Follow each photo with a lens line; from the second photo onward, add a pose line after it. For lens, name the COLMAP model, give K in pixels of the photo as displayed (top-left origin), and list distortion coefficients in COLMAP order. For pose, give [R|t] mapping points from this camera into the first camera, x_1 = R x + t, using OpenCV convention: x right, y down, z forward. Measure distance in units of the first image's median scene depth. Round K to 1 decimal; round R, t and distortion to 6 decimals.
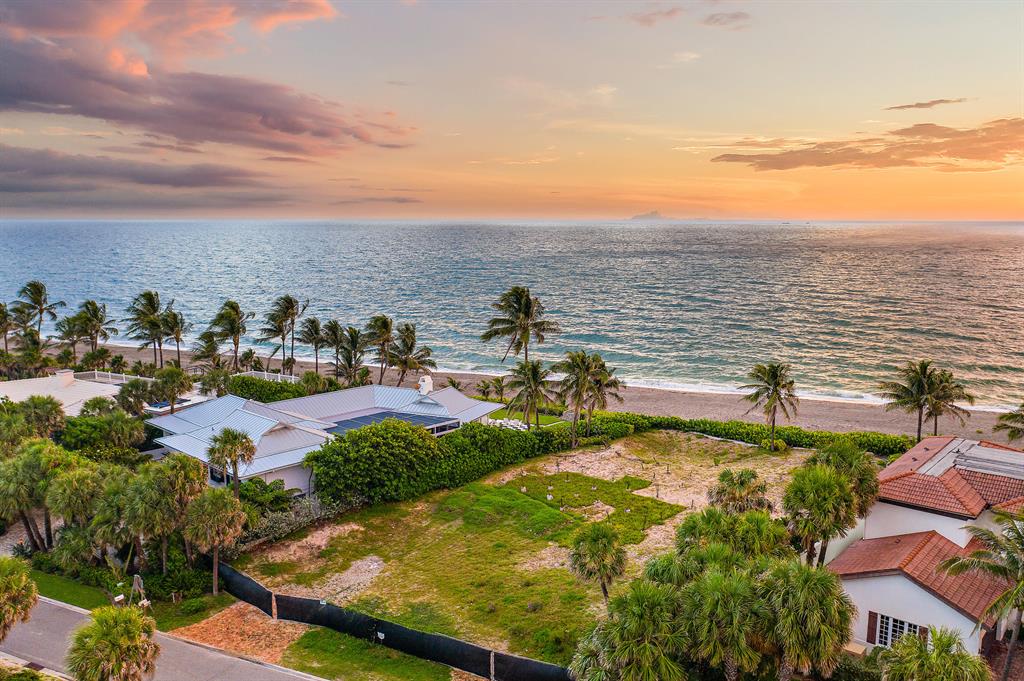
lens RADIAL K [[814.9, 0, 512.0], [0, 814.9, 340.5], [0, 0, 1]] dist [-0.006197, -0.007260]
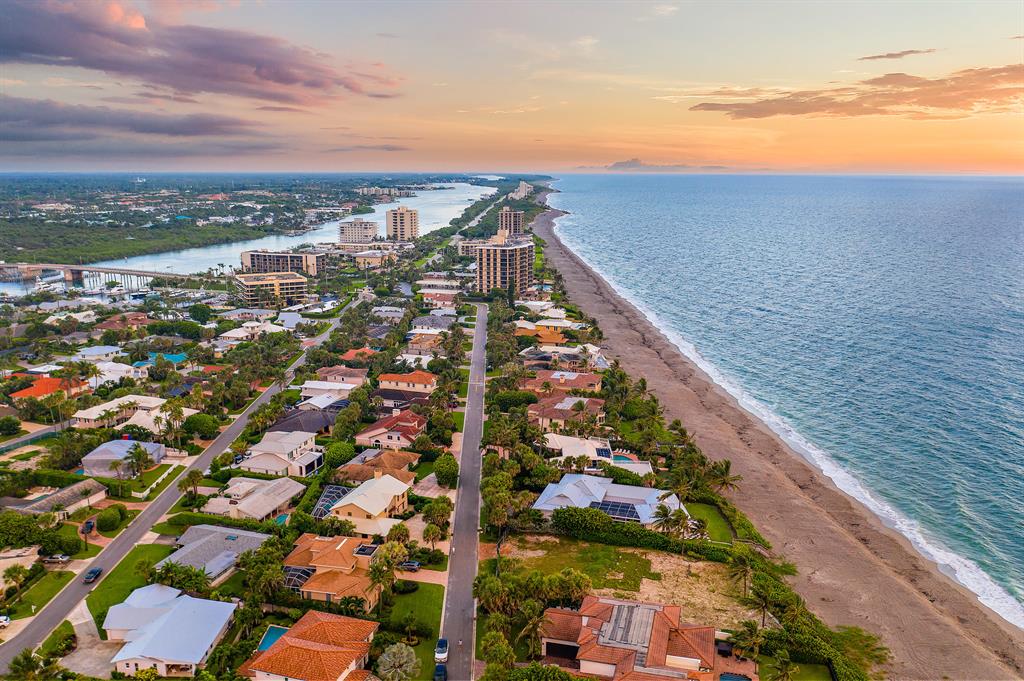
lens RADIAL K [[808.8, 0, 512.0], [0, 808.8, 340.5], [0, 0, 1]] dist [-0.007869, -0.007134]
pose [[0.439226, 0.184032, -0.879325, 1.886548], [-0.133410, 0.981302, 0.138735, -0.741119], [0.888415, 0.056375, 0.455566, -0.388370]]
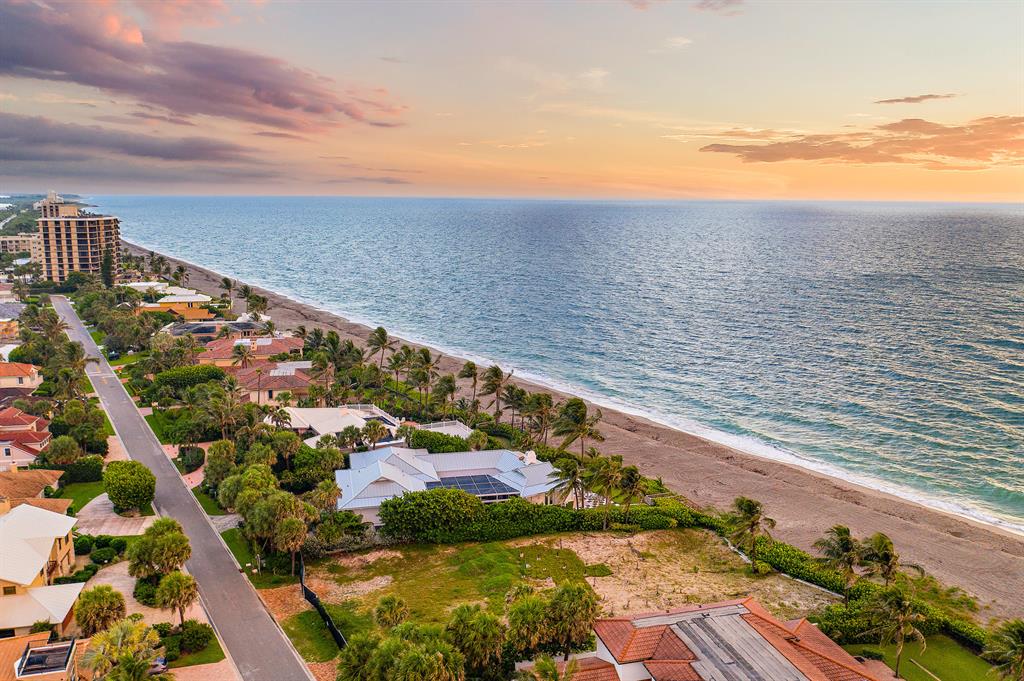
lens RADIAL K [[825.0, 0, 512.0], [0, 825.0, 340.5], [0, 0, 1]] dist [-0.008376, -0.006588]
pose [[0.833432, 0.099492, -0.543592, 0.760397], [-0.086313, 0.995024, 0.049782, -0.261559], [0.545840, 0.005430, 0.837872, -0.198997]]
